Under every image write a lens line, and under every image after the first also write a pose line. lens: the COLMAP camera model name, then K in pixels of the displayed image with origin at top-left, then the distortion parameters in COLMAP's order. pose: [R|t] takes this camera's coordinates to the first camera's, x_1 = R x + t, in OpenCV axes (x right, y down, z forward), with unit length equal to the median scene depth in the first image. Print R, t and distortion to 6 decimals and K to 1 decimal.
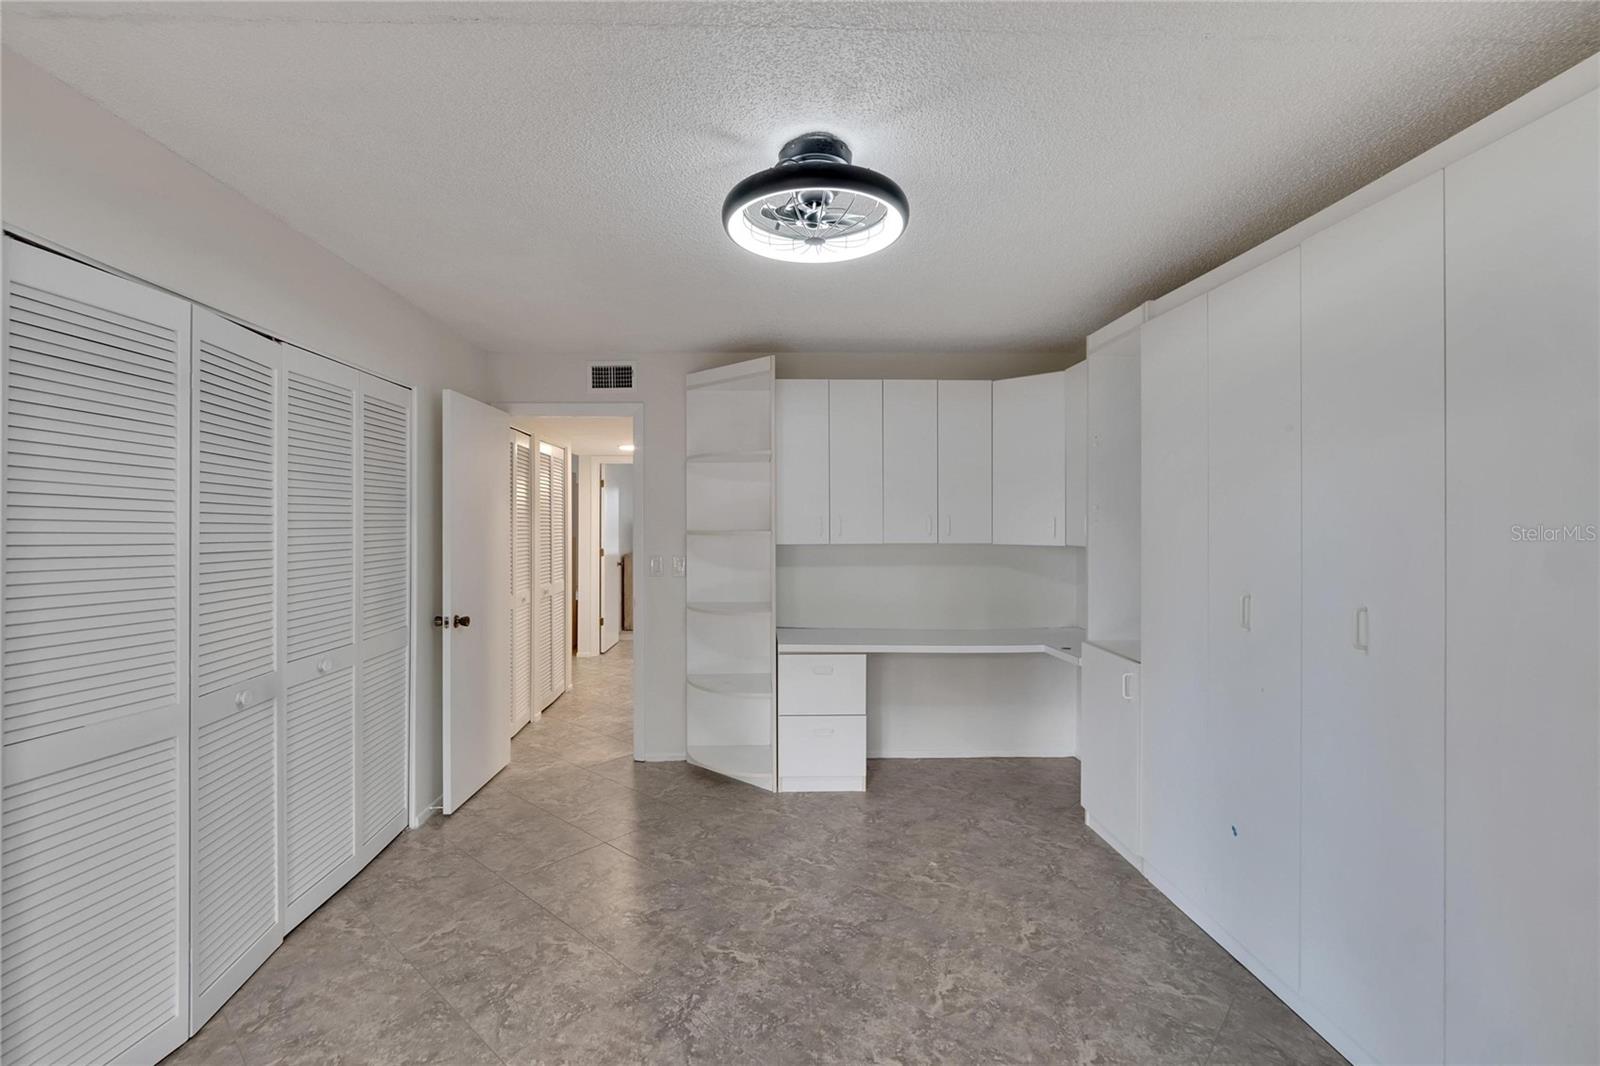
lens RADIAL K [[712.2, 0, 787.2], [0, 712.2, 537.2], [0, 0, 1]] dist [-0.001253, -0.000282]
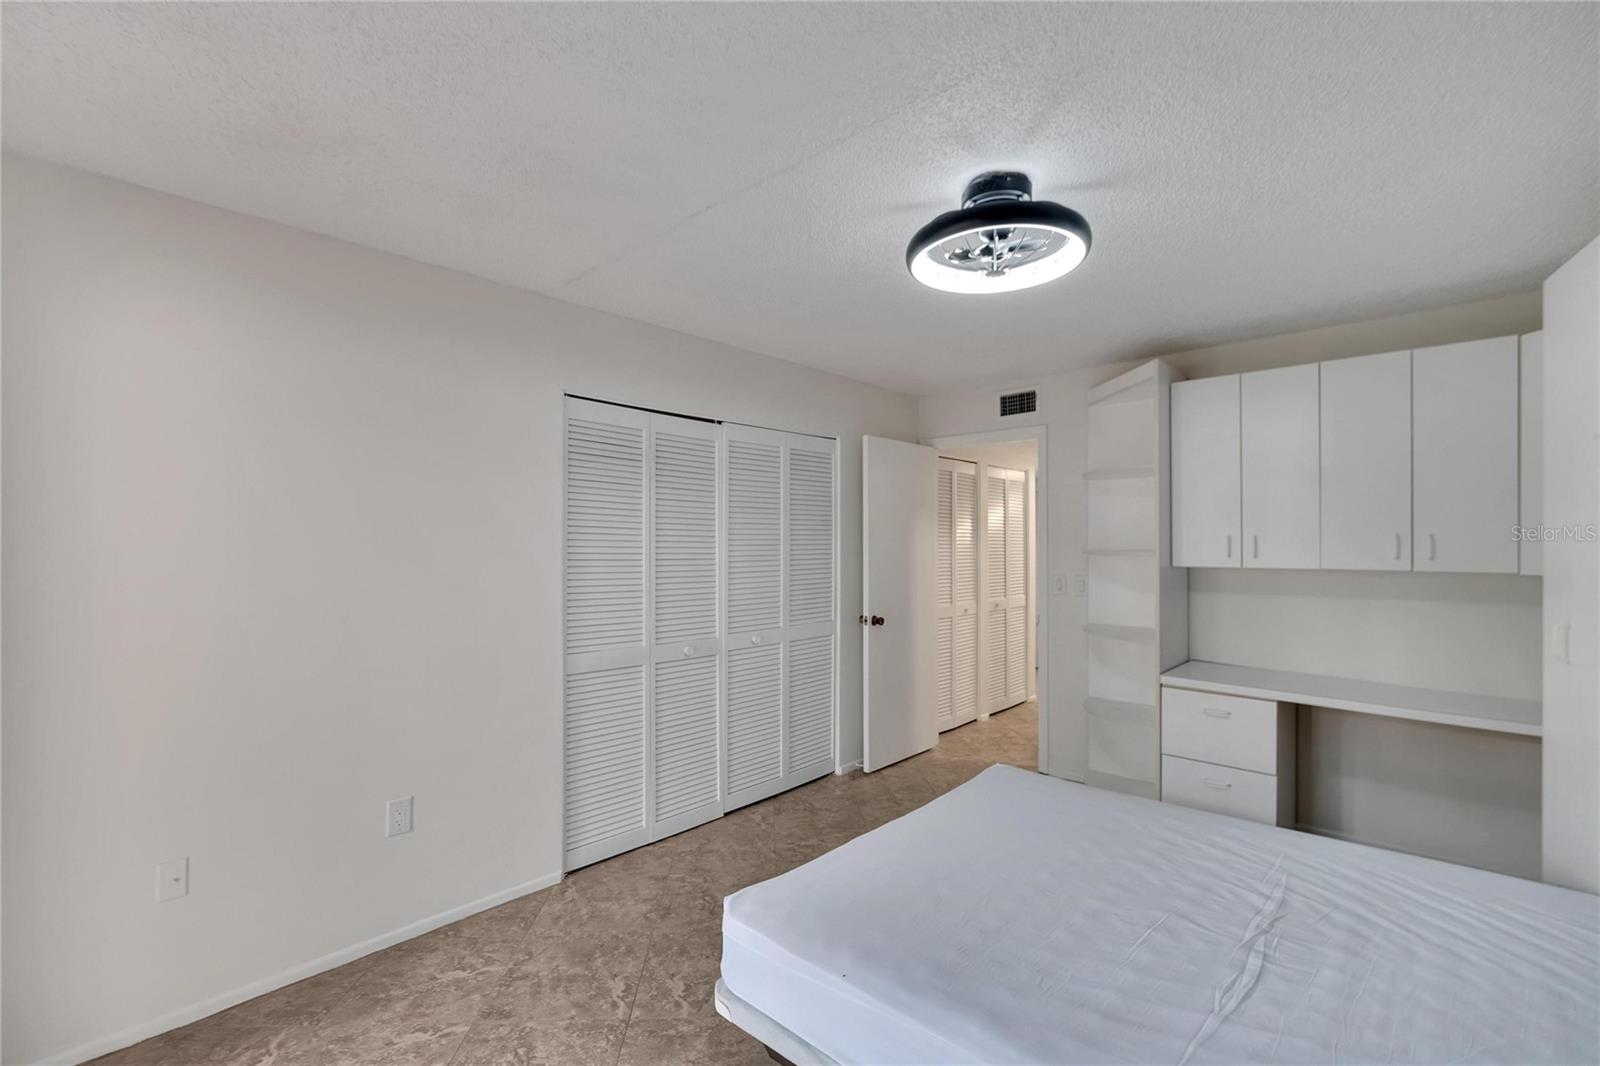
lens RADIAL K [[710.3, 0, 797.8], [0, 710.3, 565.0], [0, 0, 1]] dist [-0.001978, -0.000166]
pose [[0.701188, 0.025631, -0.712516, 0.330585], [-0.015934, 0.999667, 0.020279, -0.002148], [0.712799, -0.002867, 0.701363, 0.032272]]
